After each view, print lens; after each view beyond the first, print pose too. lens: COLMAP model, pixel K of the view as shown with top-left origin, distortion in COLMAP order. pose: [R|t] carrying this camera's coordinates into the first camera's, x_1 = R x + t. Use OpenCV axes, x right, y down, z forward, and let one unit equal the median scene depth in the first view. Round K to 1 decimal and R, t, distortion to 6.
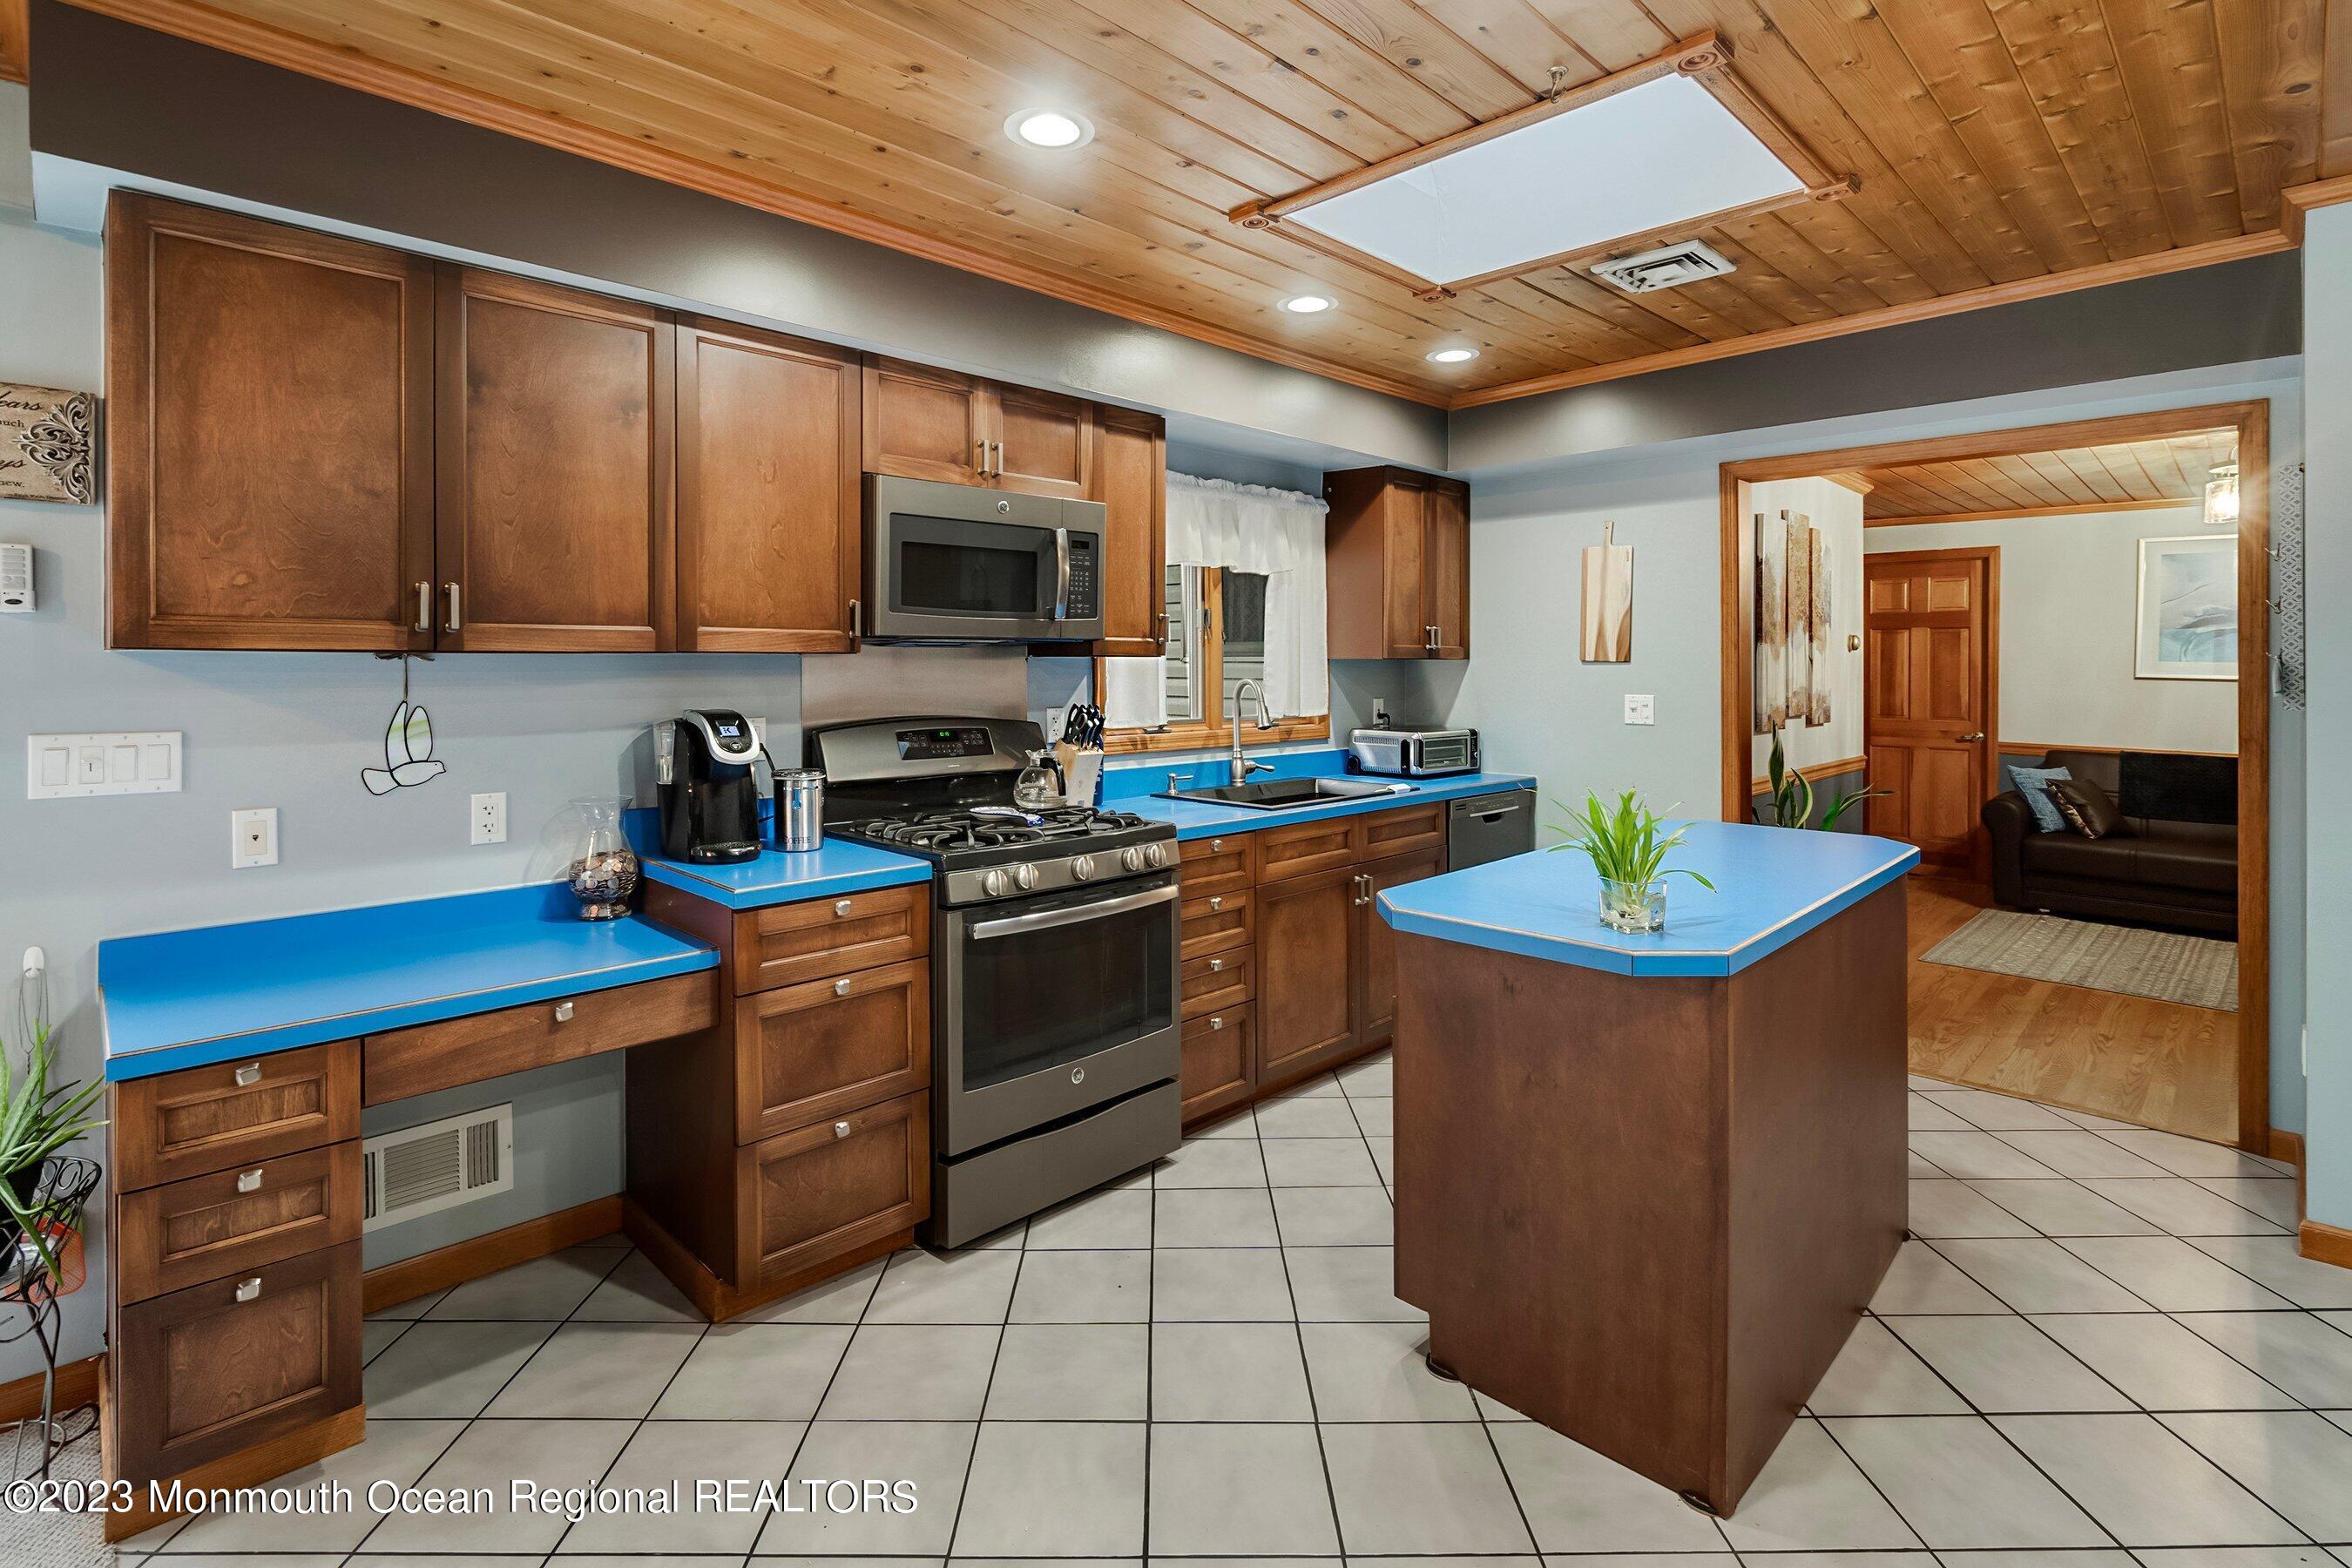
lens RADIAL K [[1114.1, 0, 1133.7], [0, 1114.1, 667.0], [0, 0, 1]] dist [-0.001763, 0.001934]
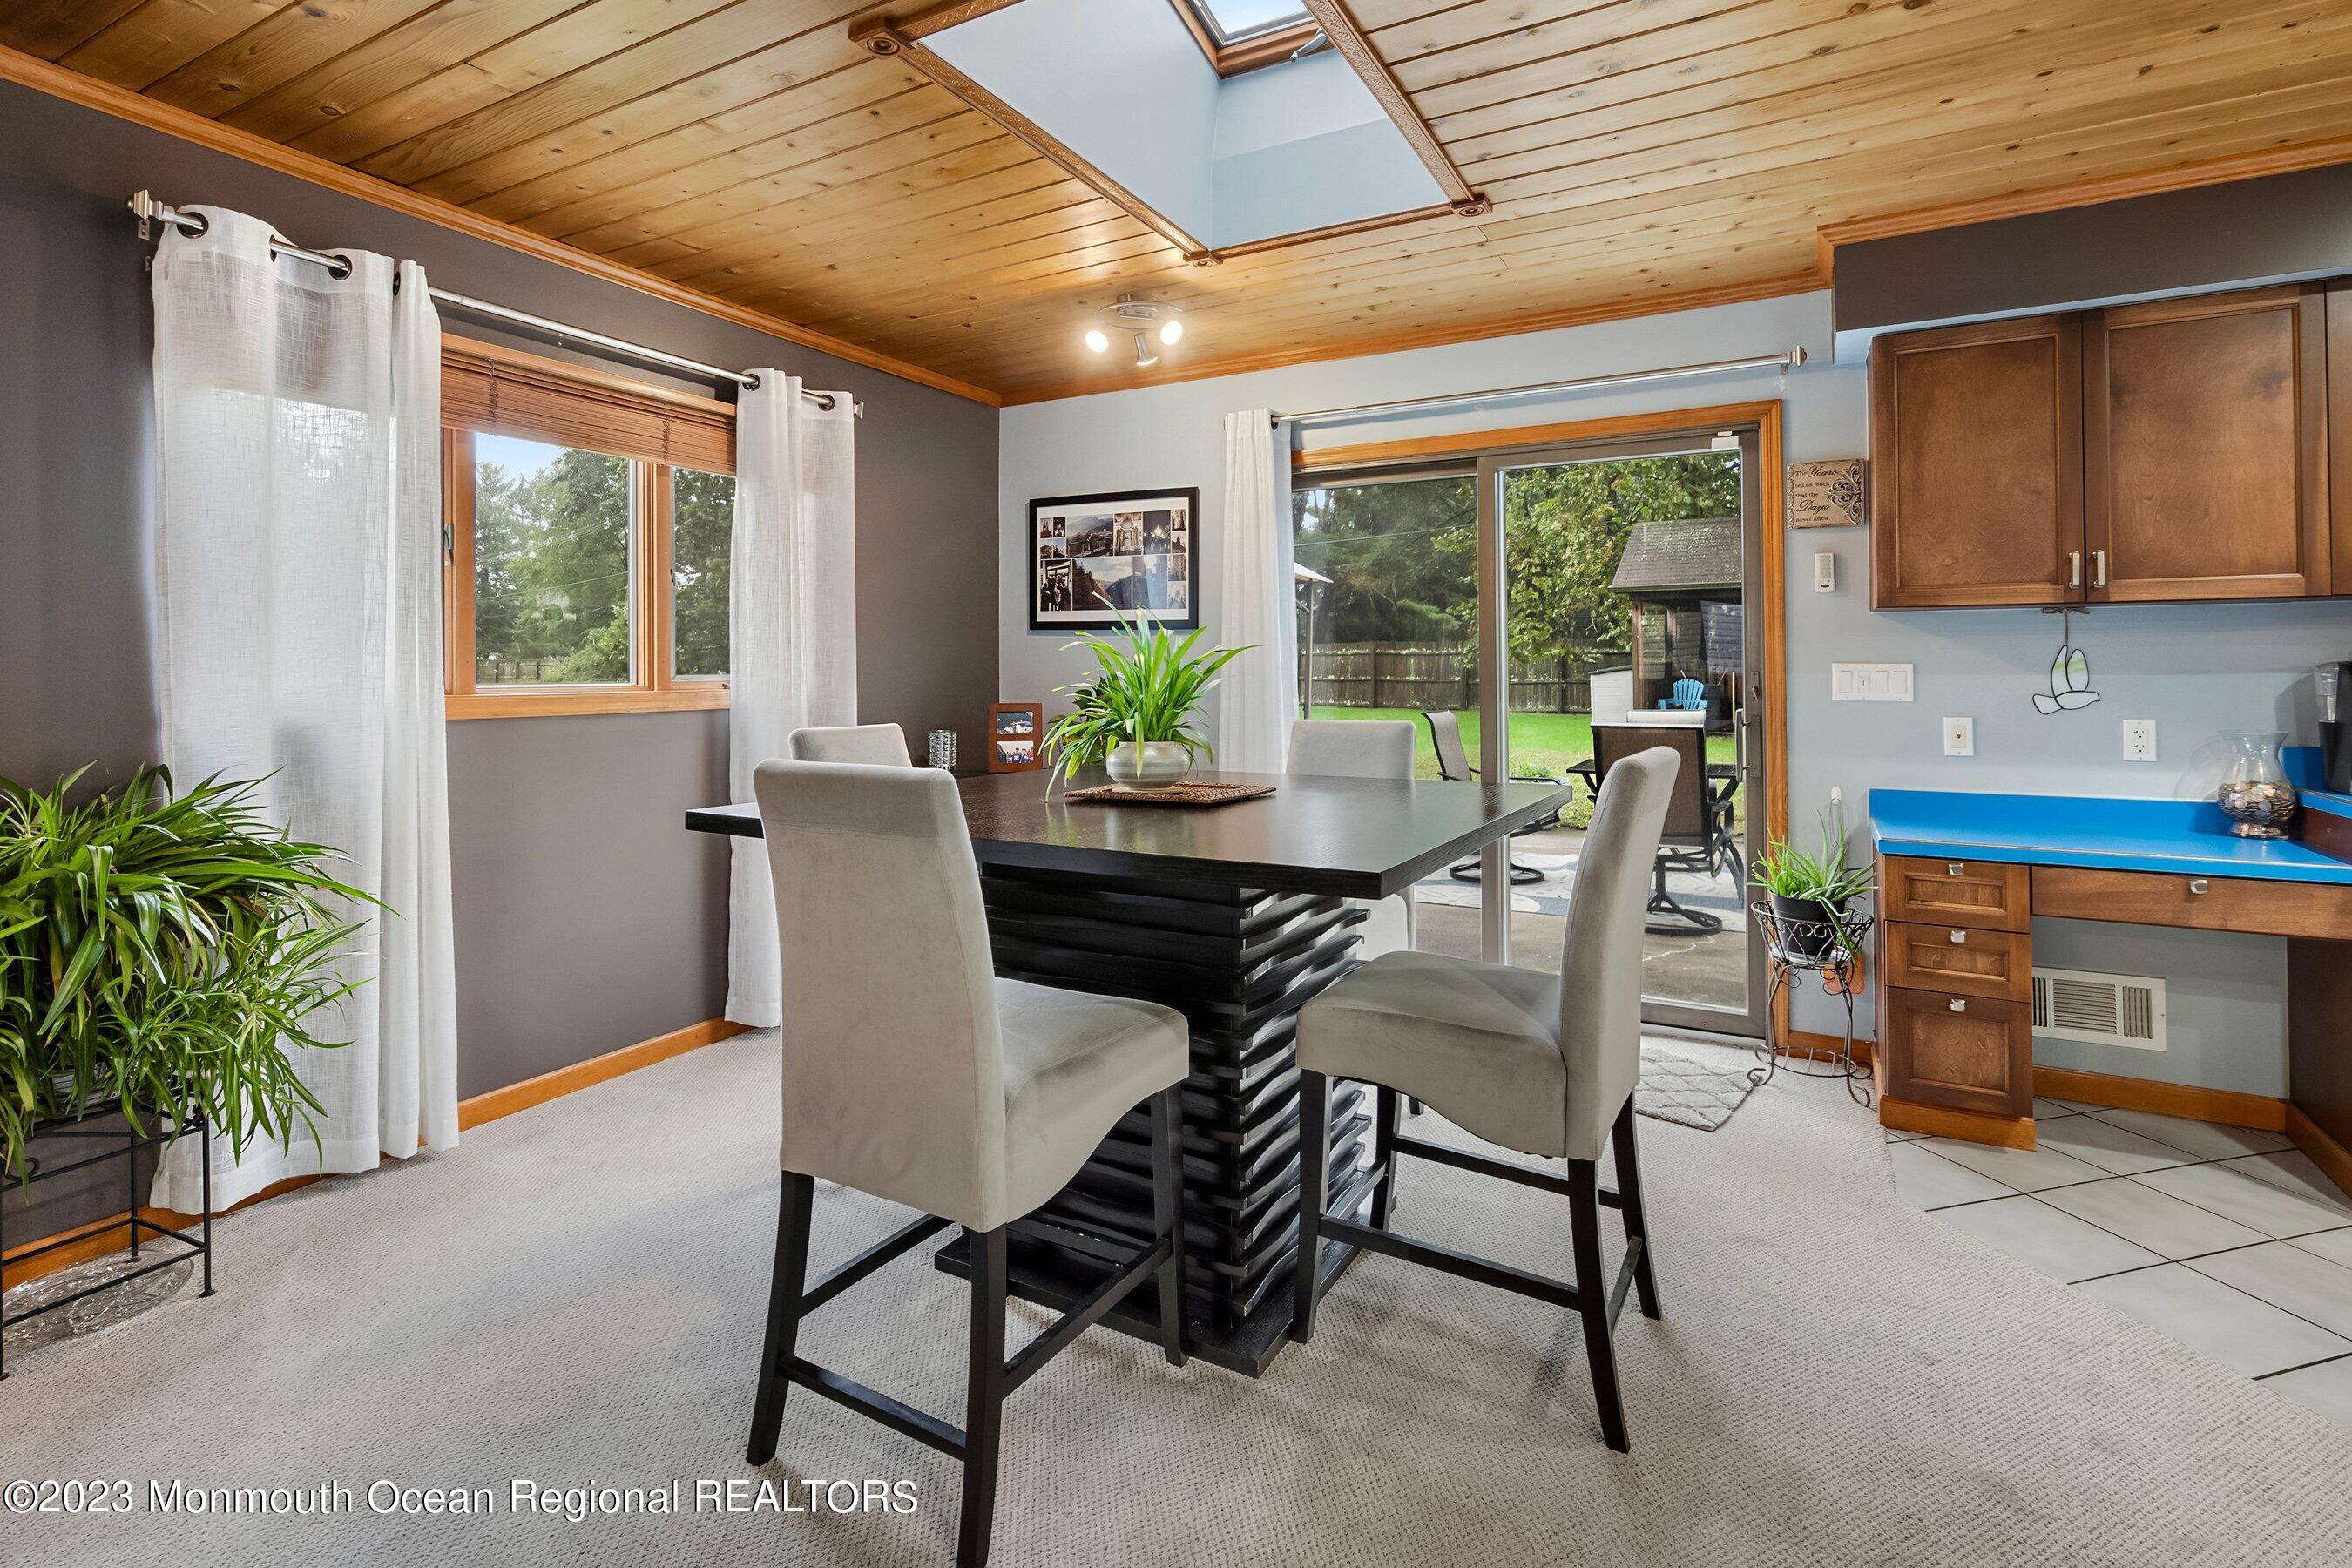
lens RADIAL K [[1114.1, 0, 1189.6], [0, 1114.1, 656.7], [0, 0, 1]] dist [-0.001763, 0.001934]
pose [[0.295996, -0.013488, -0.955094, 0.334467], [0.000411, 0.999902, -0.013994, 0.069712], [0.955189, 0.003750, 0.295973, -0.428343]]
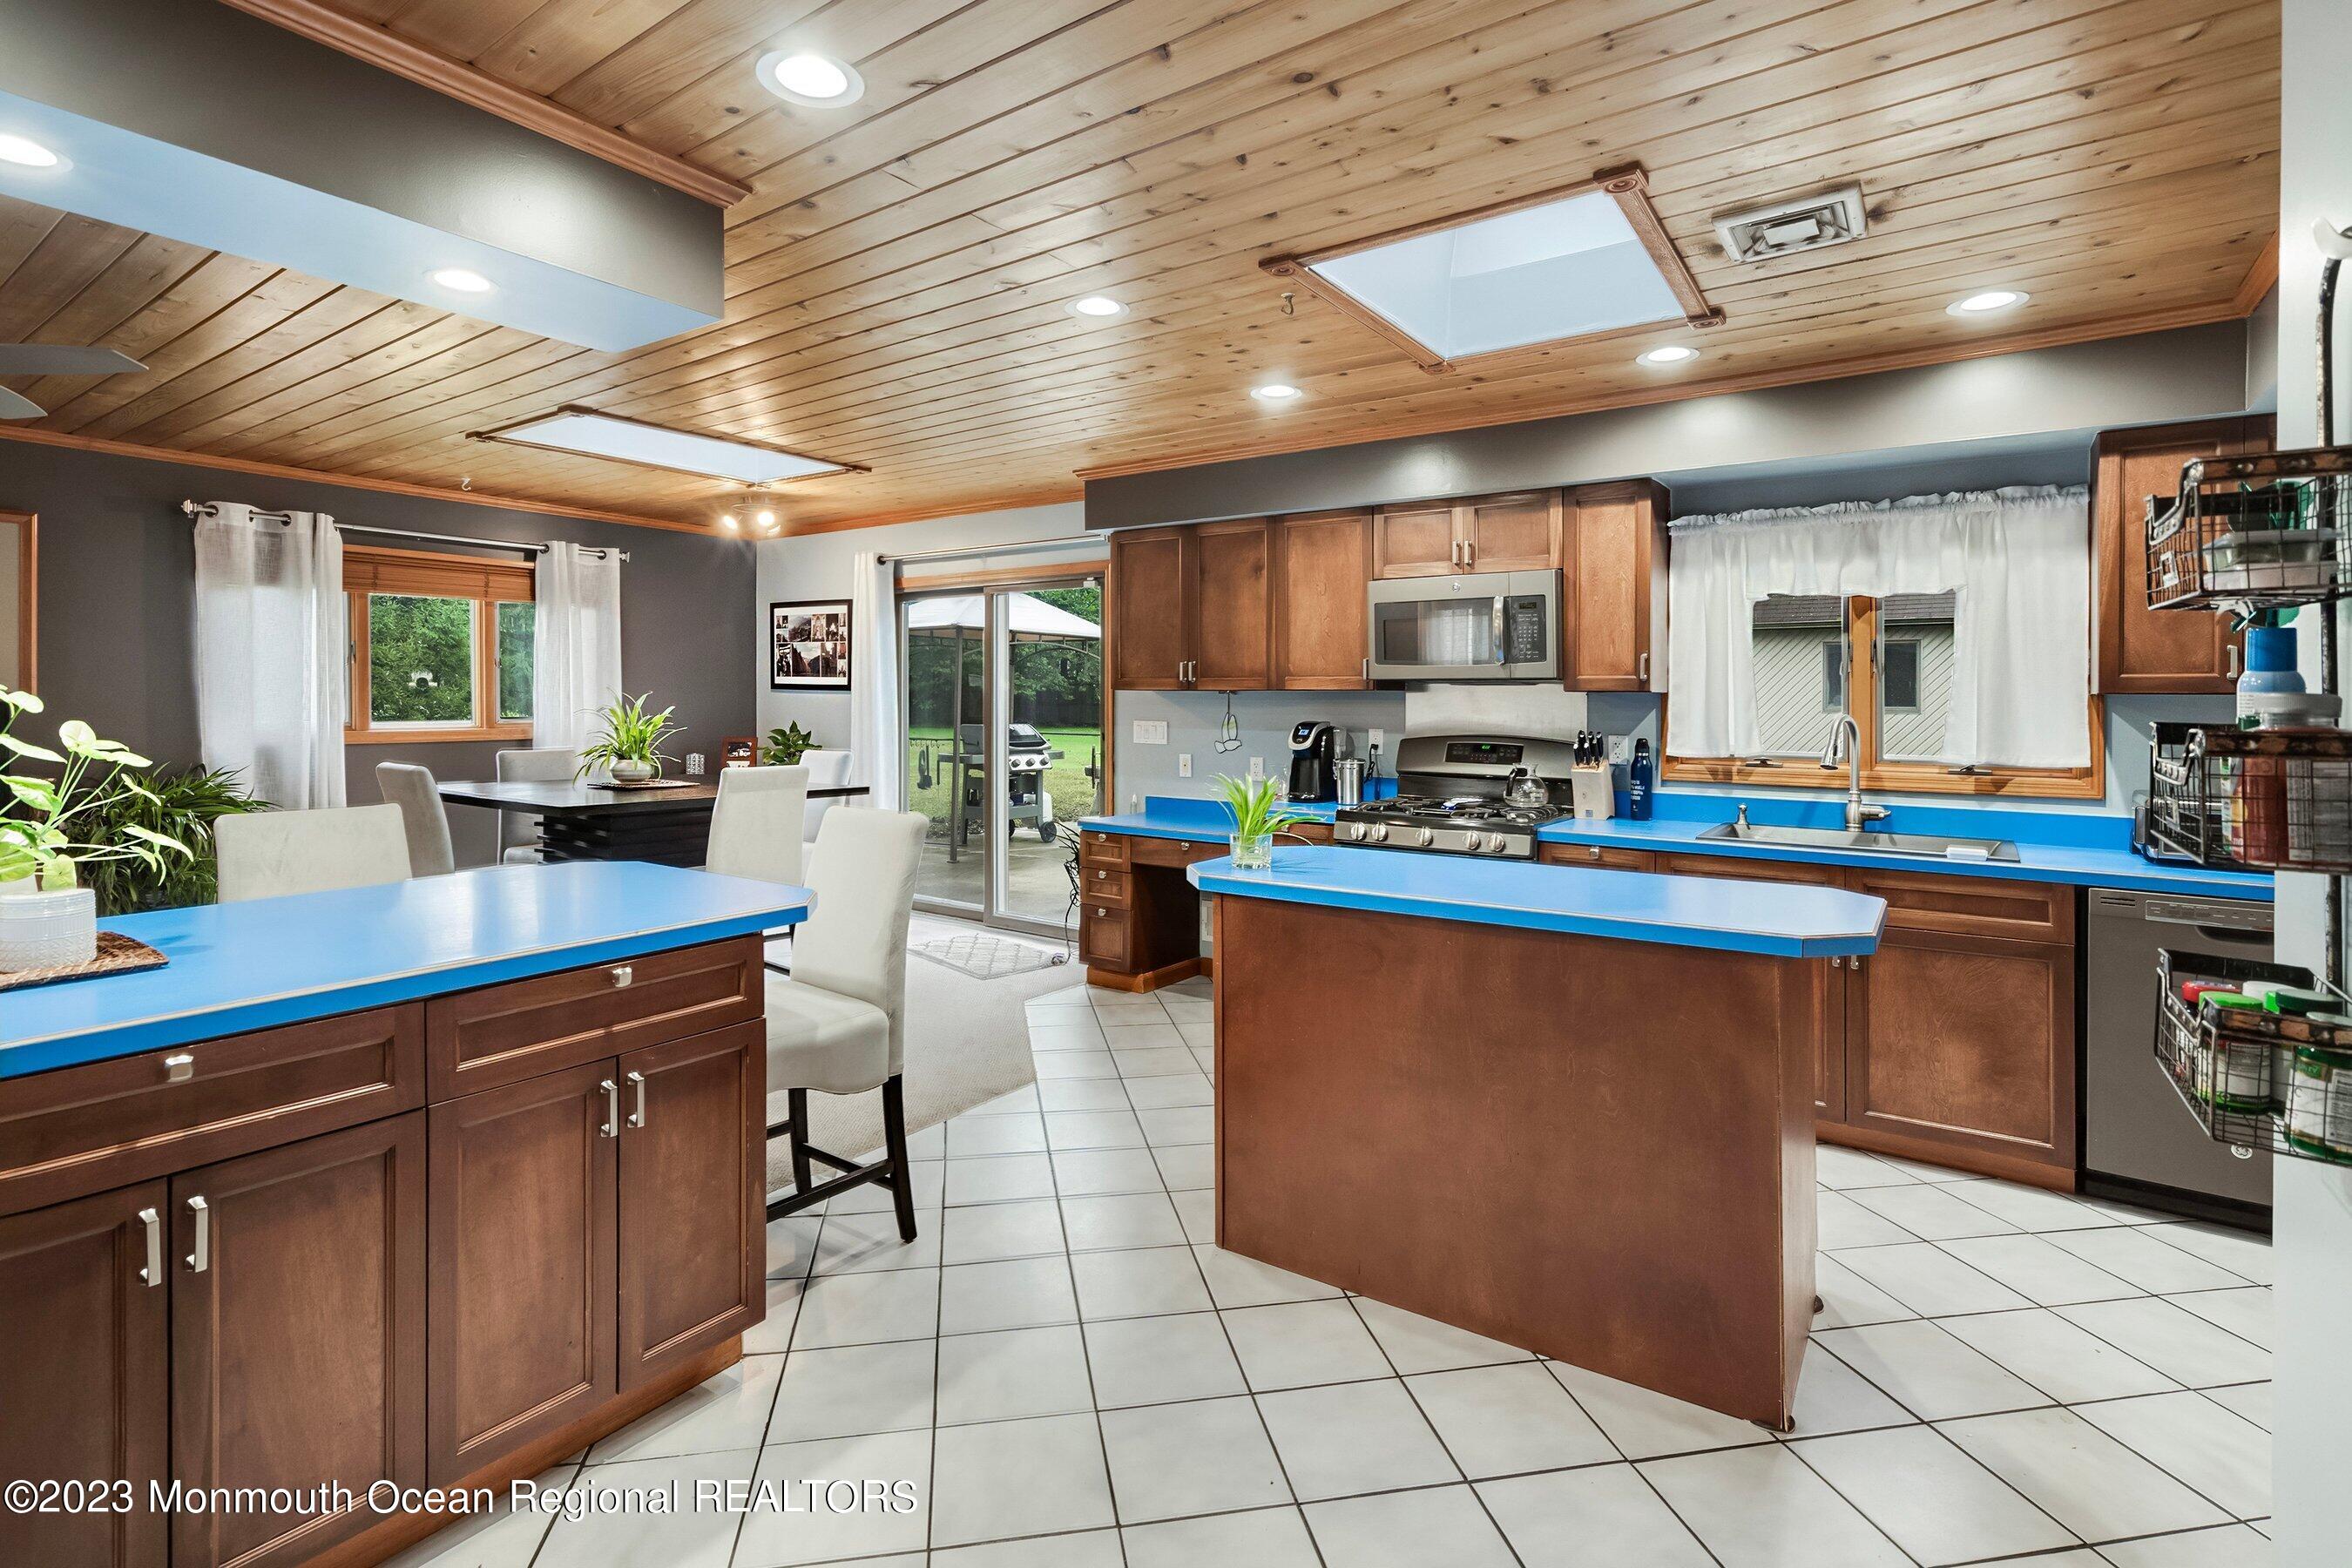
lens RADIAL K [[1114.1, 0, 1188.0], [0, 1114.1, 709.5], [0, 0, 1]] dist [-0.001763, 0.001934]
pose [[0.184888, 0.010956, -0.982699, 1.713913], [-0.008785, 0.999916, 0.009495, 0.004498], [0.982720, 0.006878, 0.184969, 0.562878]]
